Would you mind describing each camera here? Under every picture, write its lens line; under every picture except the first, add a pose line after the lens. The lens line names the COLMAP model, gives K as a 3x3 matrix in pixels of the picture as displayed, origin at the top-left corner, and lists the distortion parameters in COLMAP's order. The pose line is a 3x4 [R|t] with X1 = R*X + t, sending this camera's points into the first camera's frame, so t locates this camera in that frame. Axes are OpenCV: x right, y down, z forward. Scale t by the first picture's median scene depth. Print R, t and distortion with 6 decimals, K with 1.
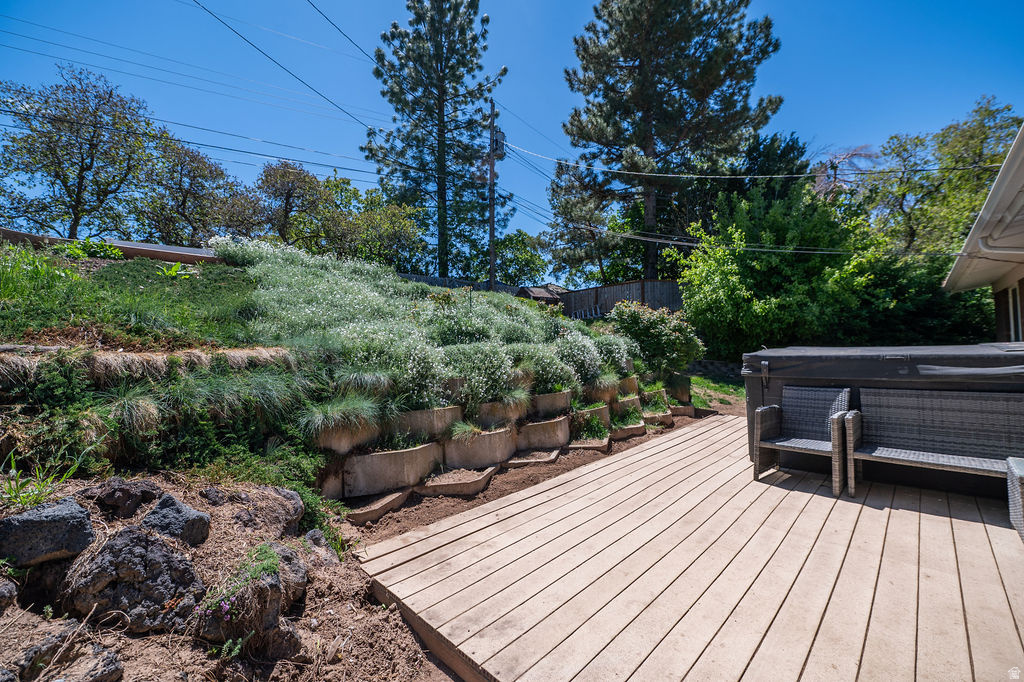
lens RADIAL K [[408.6, 0, 513.3], [0, 408.6, 335.7], [0, 0, 1]] dist [-0.009963, -0.000103]
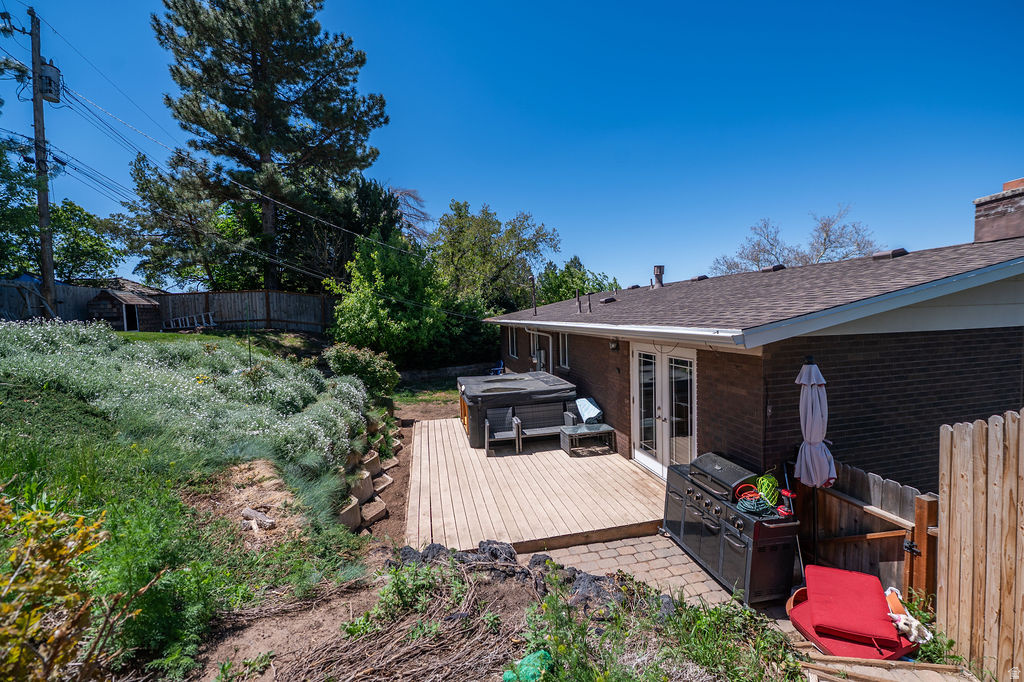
lens RADIAL K [[408.6, 0, 513.3], [0, 408.6, 335.7], [0, 0, 1]] dist [-0.009963, -0.000103]
pose [[0.539700, -0.030238, 0.841314, -0.248002], [-0.003237, 0.999273, 0.037992, -0.080940], [-0.841851, -0.023227, 0.539209, -0.058522]]
